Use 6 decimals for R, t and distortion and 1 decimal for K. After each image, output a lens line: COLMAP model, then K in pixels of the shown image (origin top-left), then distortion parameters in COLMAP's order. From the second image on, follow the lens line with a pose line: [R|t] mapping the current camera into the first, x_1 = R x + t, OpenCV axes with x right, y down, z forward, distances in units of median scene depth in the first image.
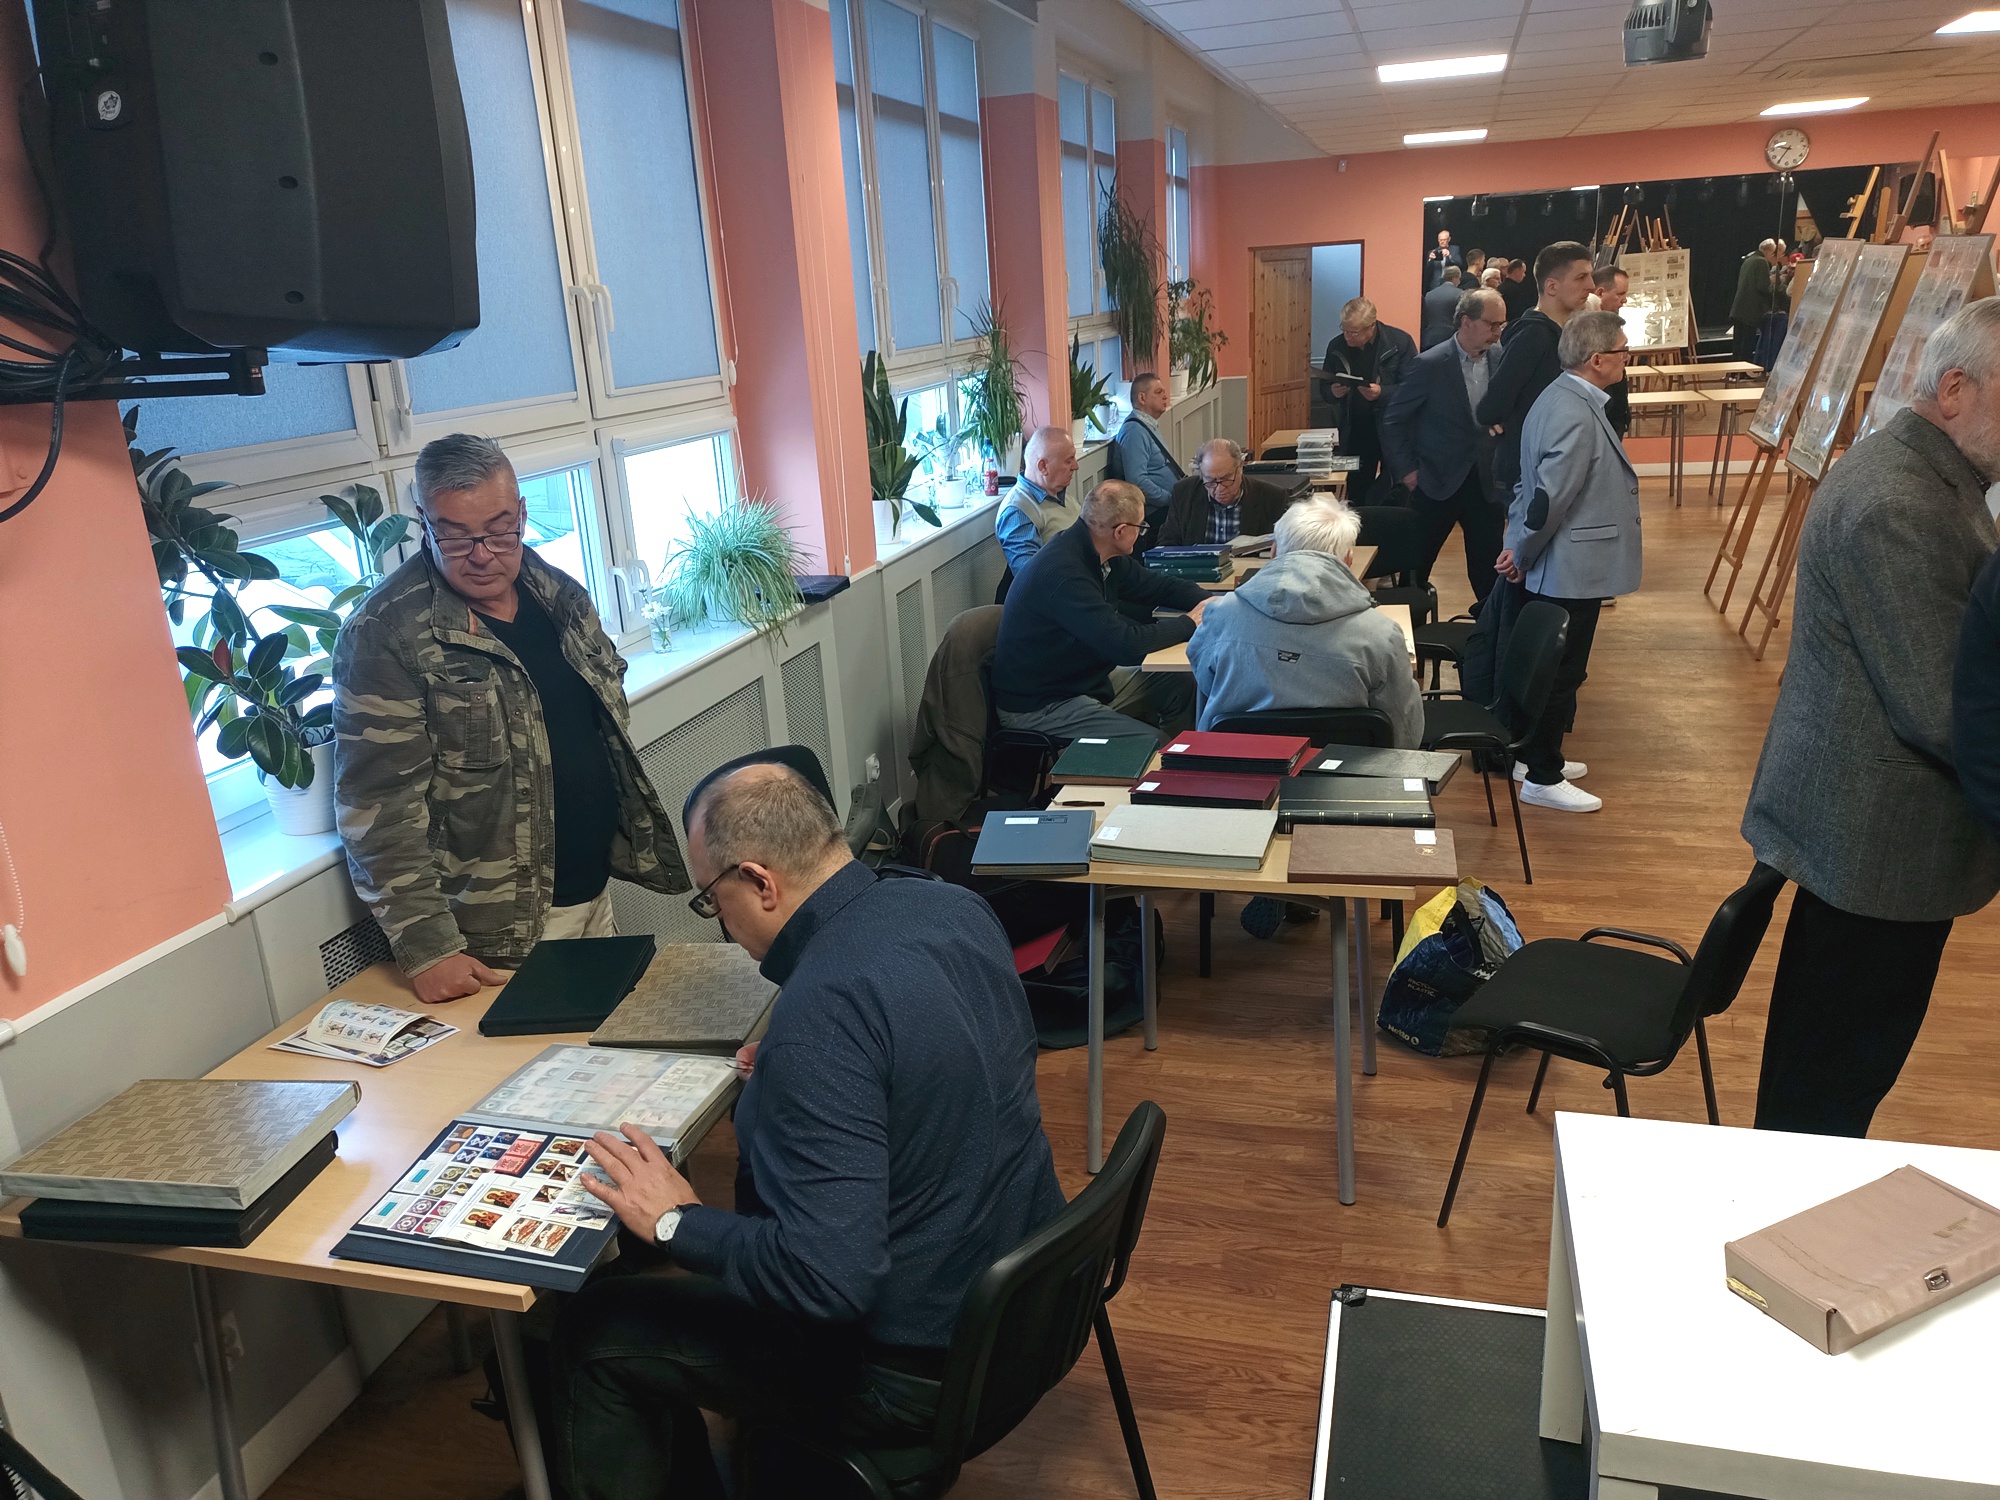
lens RADIAL K [[1521.3, 0, 1001.3], [0, 1521.3, 812.4], [0, 0, 1]] dist [0.072653, -0.061763]
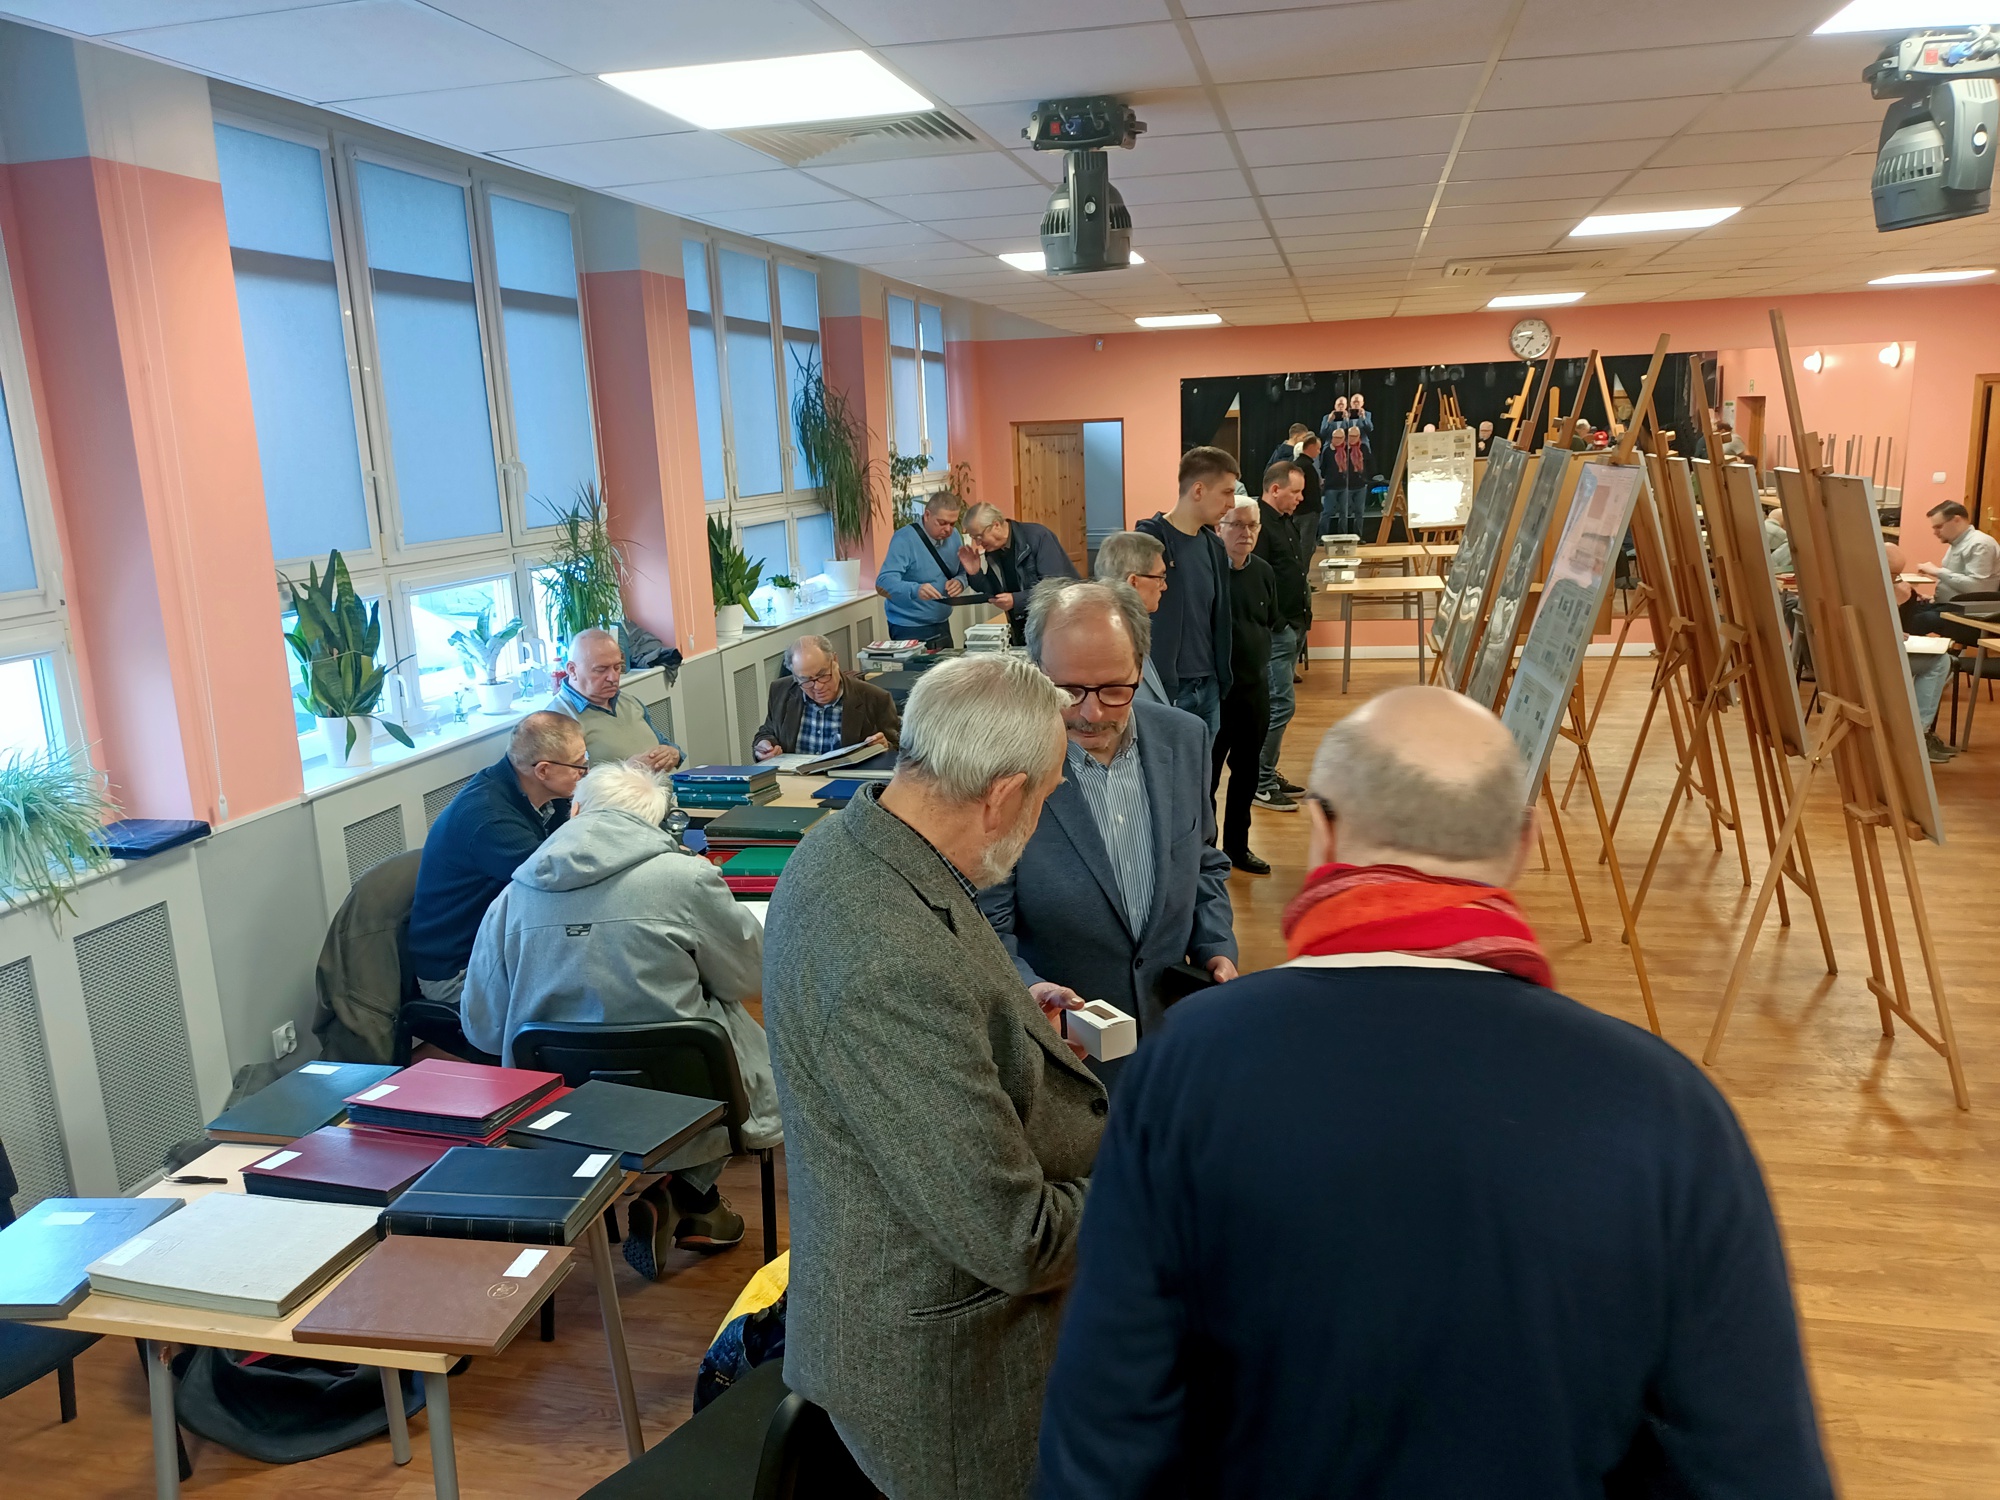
lens RADIAL K [[1521.3, 0, 1001.3], [0, 1521.3, 812.4], [0, 0, 1]] dist [0.072653, -0.061763]
pose [[0.998731, 0.004396, 0.050168, 0.233036], [0.000132, 0.995951, -0.089898, -0.067466], [-0.050361, 0.089791, 0.994687, 0.110585]]
